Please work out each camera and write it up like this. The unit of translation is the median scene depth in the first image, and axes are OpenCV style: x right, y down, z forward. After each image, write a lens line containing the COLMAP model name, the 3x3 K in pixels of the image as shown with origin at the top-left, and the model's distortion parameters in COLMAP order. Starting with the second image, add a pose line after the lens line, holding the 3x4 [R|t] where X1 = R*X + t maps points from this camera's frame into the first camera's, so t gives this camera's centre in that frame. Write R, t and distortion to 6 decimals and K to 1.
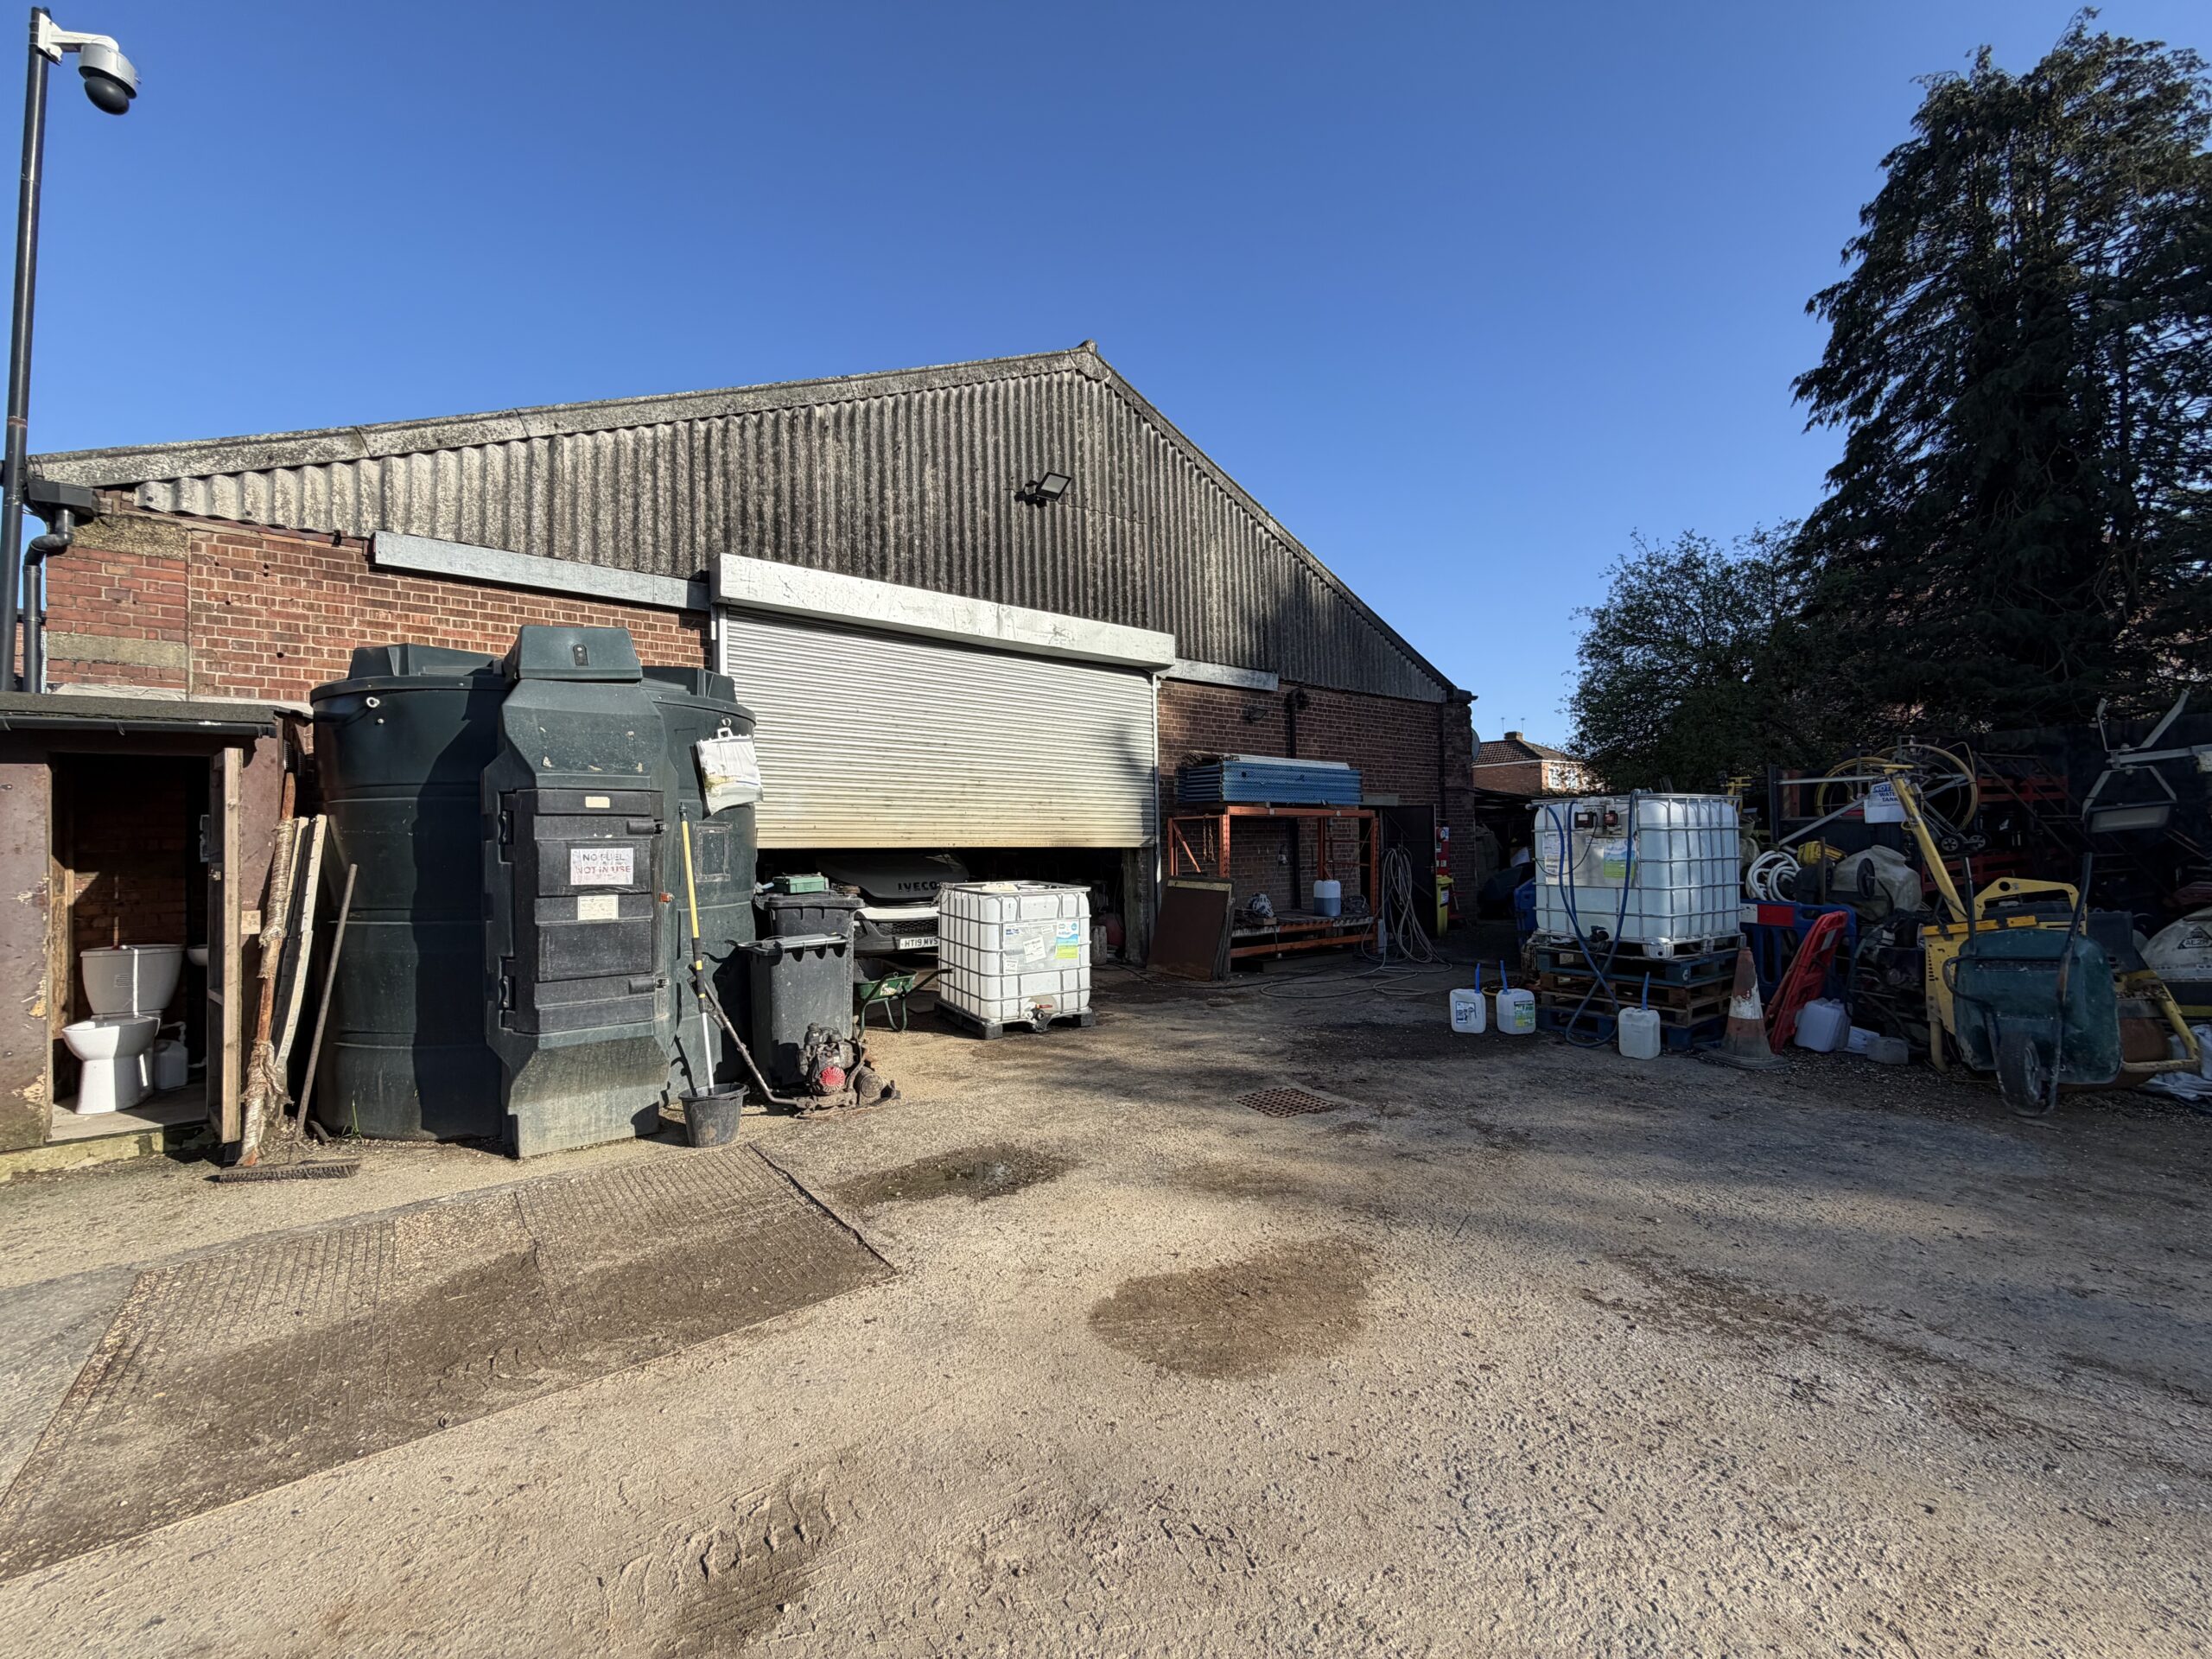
lens RADIAL K [[878.0, 0, 1102.9], [0, 878.0, 840.5], [0, 0, 1]] dist [-0.000347, -0.000268]
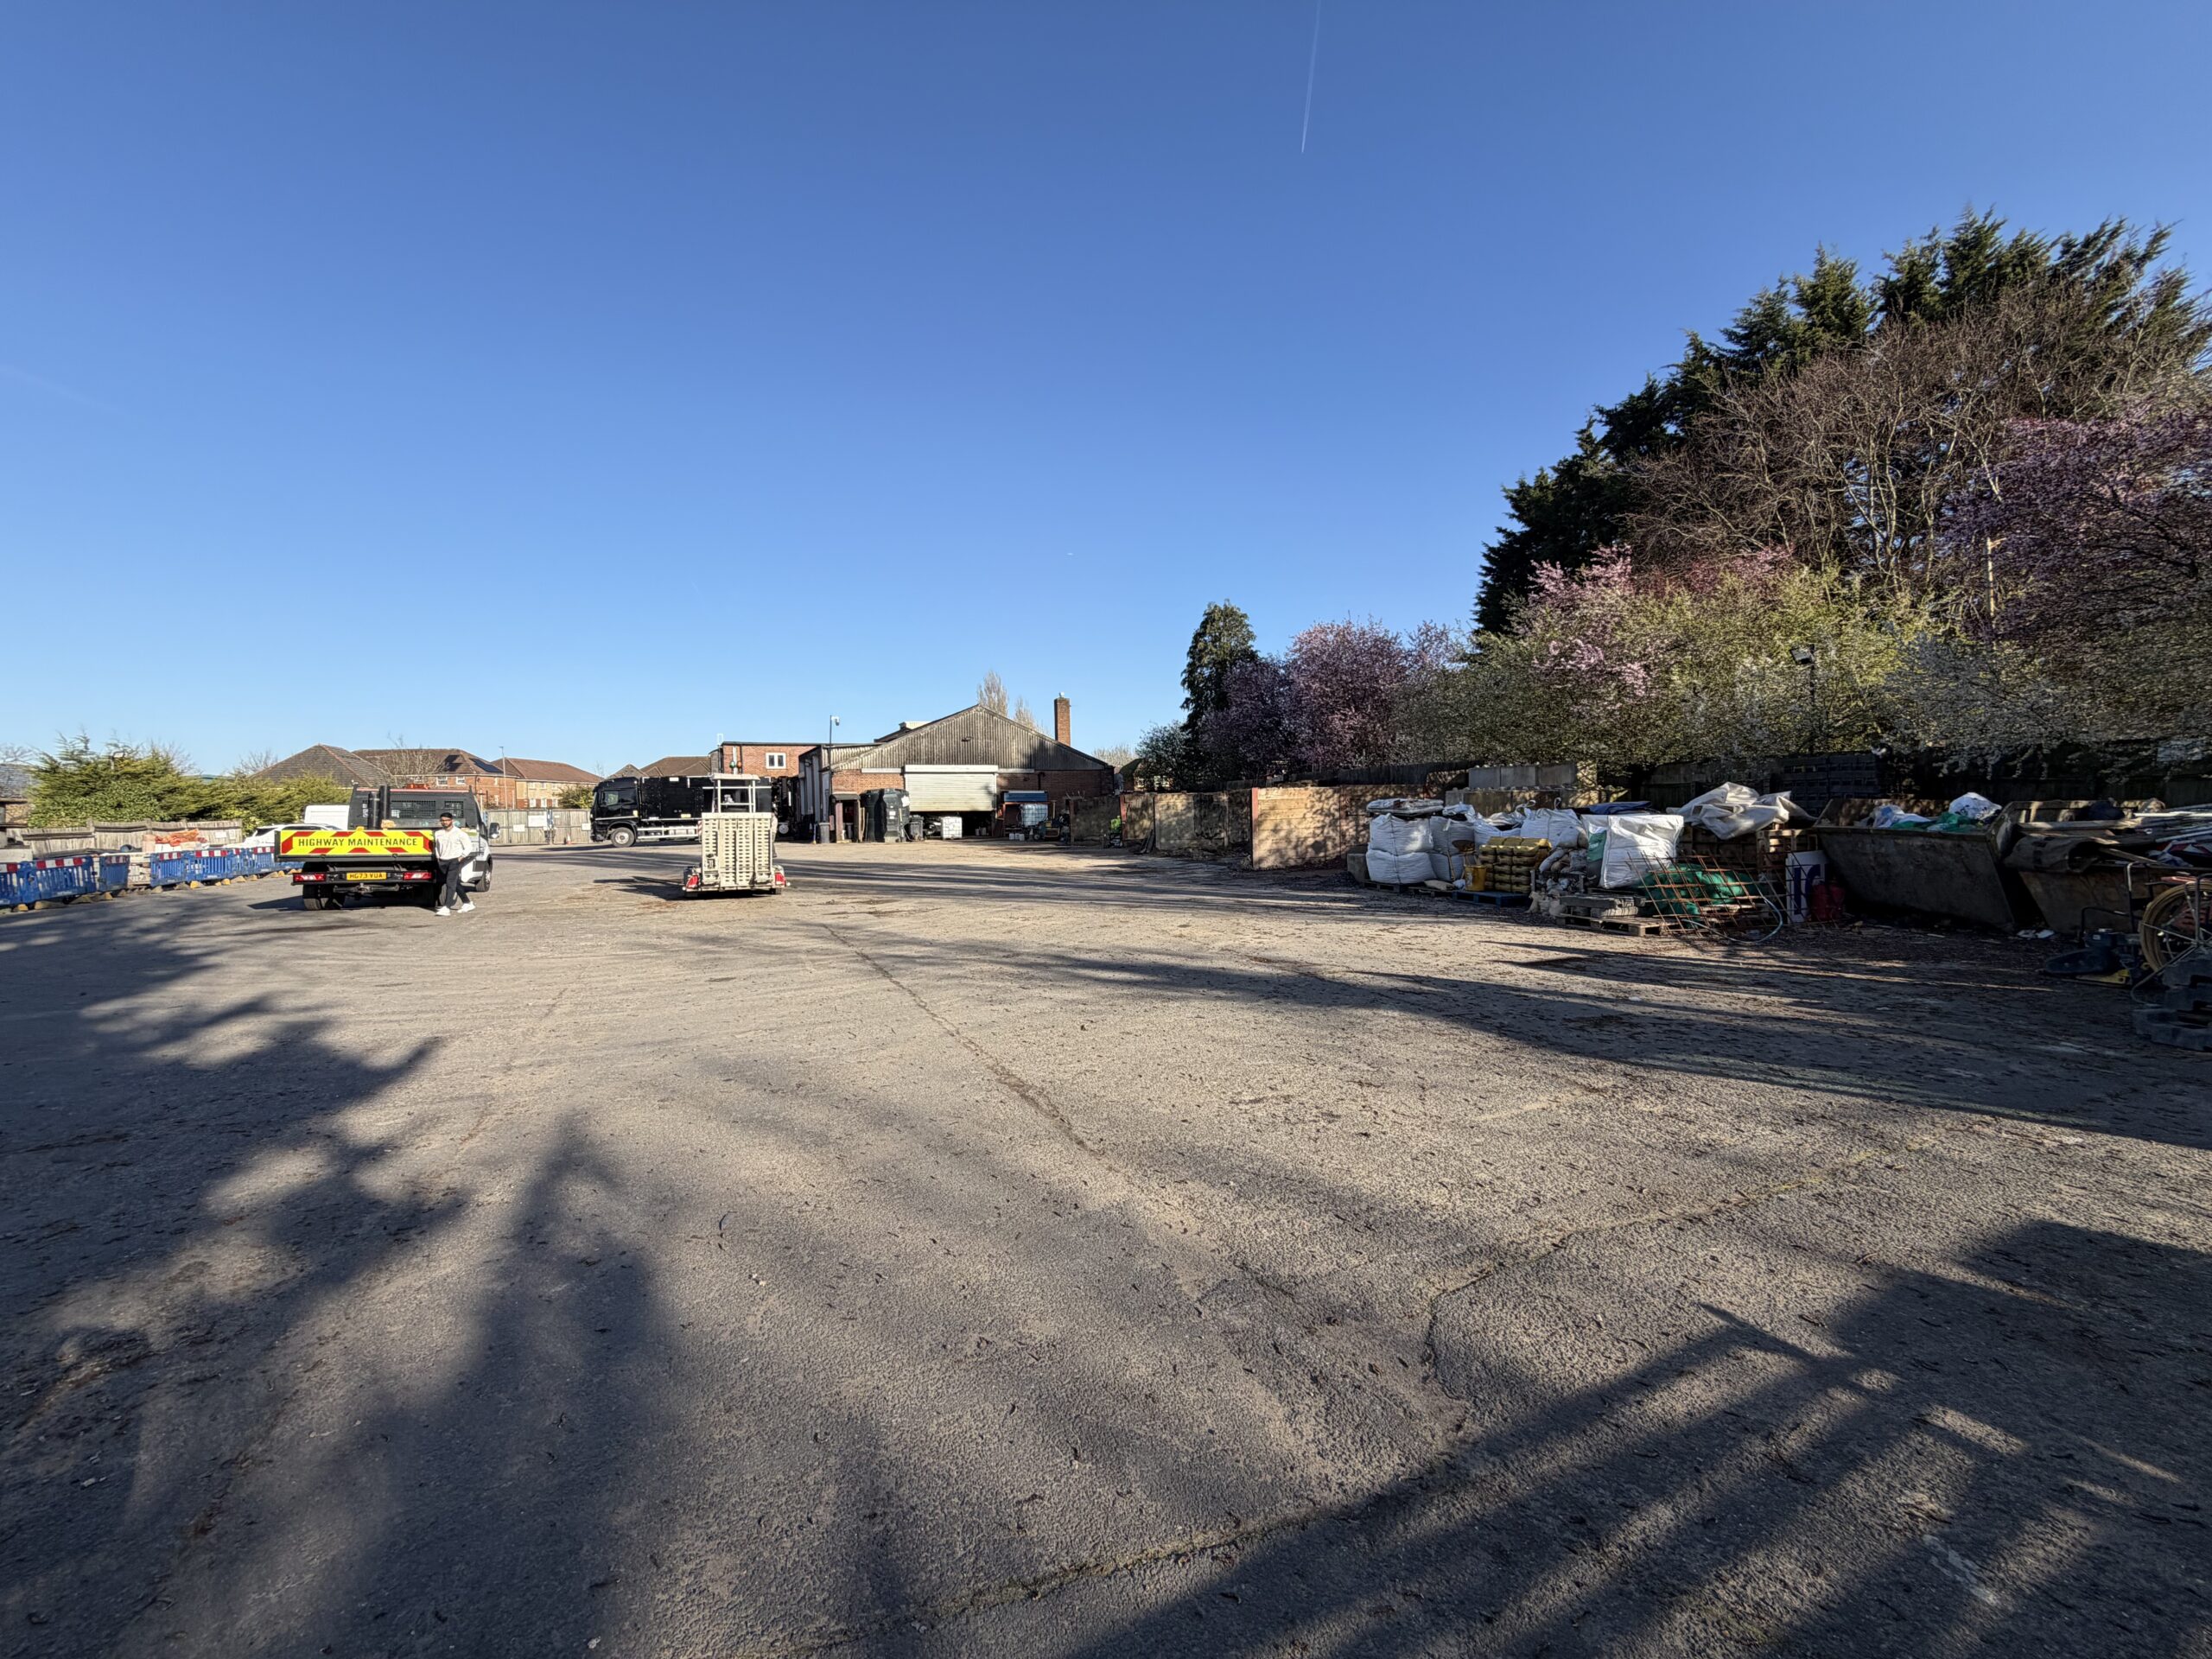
lens RADIAL K [[878.0, 0, 1102.9], [0, 878.0, 840.5], [0, 0, 1]] dist [-0.000347, -0.000268]
pose [[0.974620, 0.011590, -0.223564, 2.323977], [-0.000800, 0.998833, 0.048295, -0.084051], [0.223862, -0.046891, 0.973492, -4.770469]]
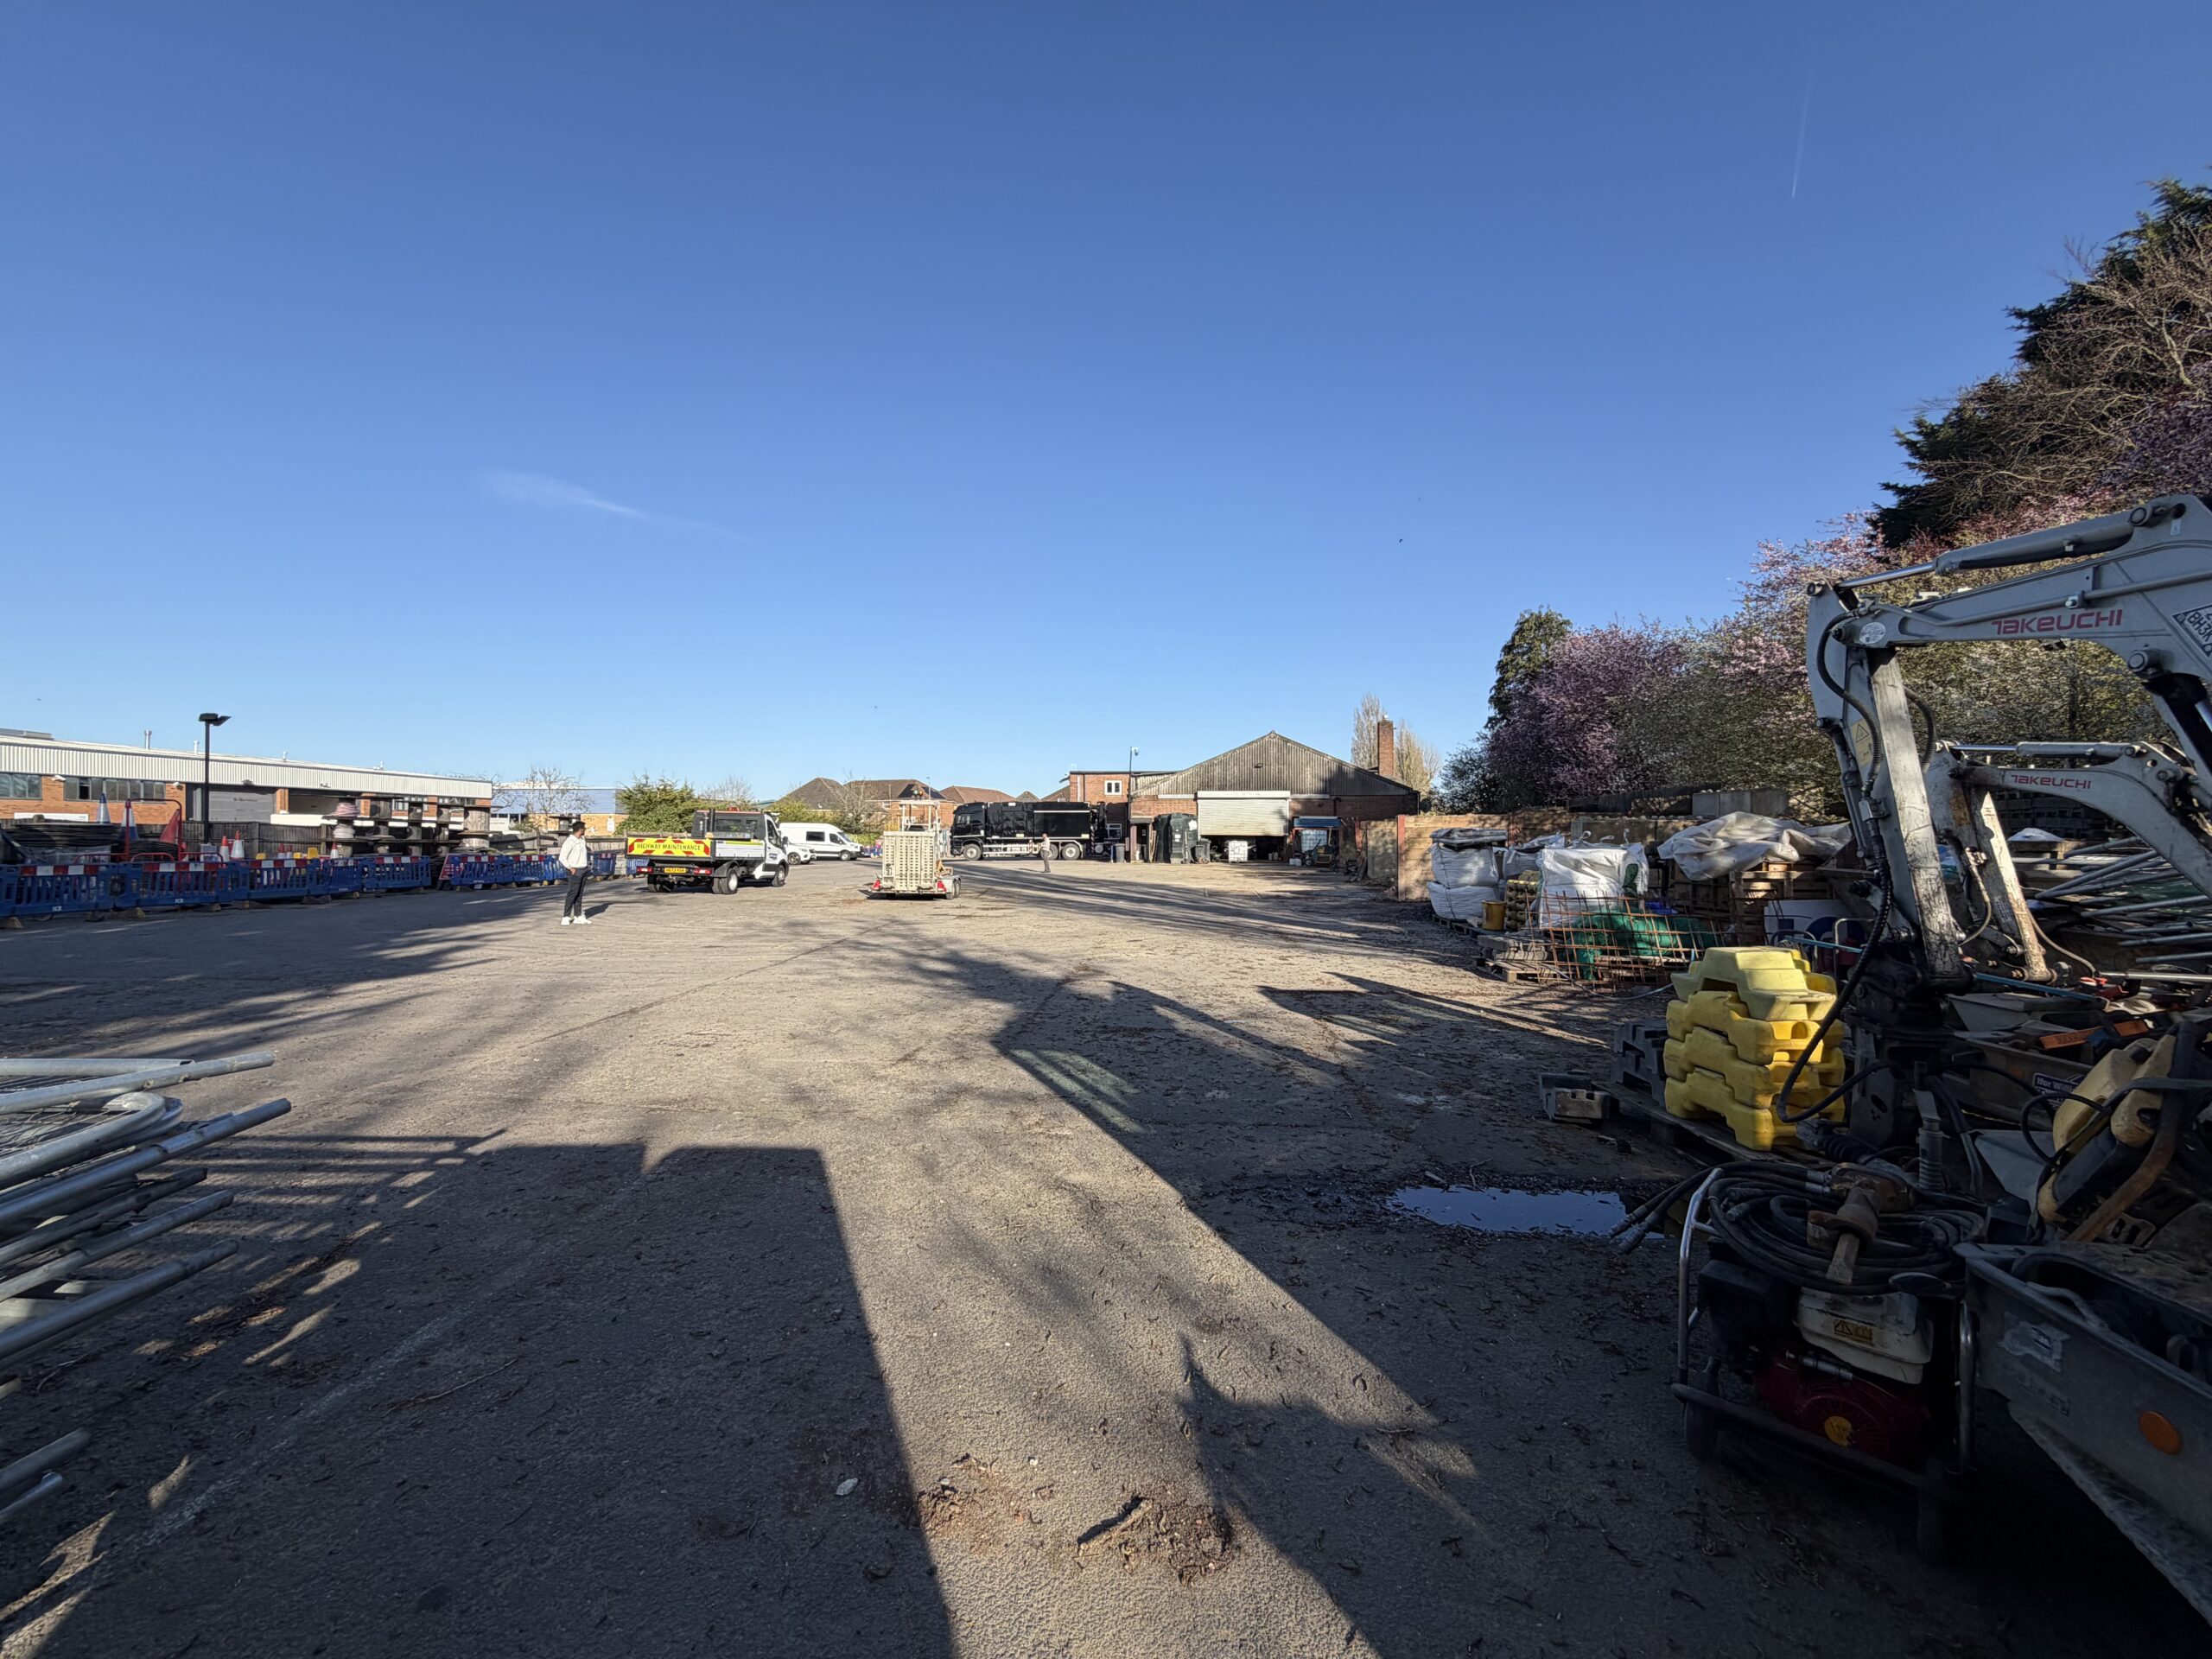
lens RADIAL K [[885.9, 0, 1106.0], [0, 885.9, 829.5], [0, 0, 1]] dist [-0.000067, -0.000287]
pose [[0.769822, 0.015985, -0.638058, 3.268053], [-0.012179, 0.999872, 0.010355, -0.089679], [0.638142, -0.000201, 0.769919, -4.551048]]
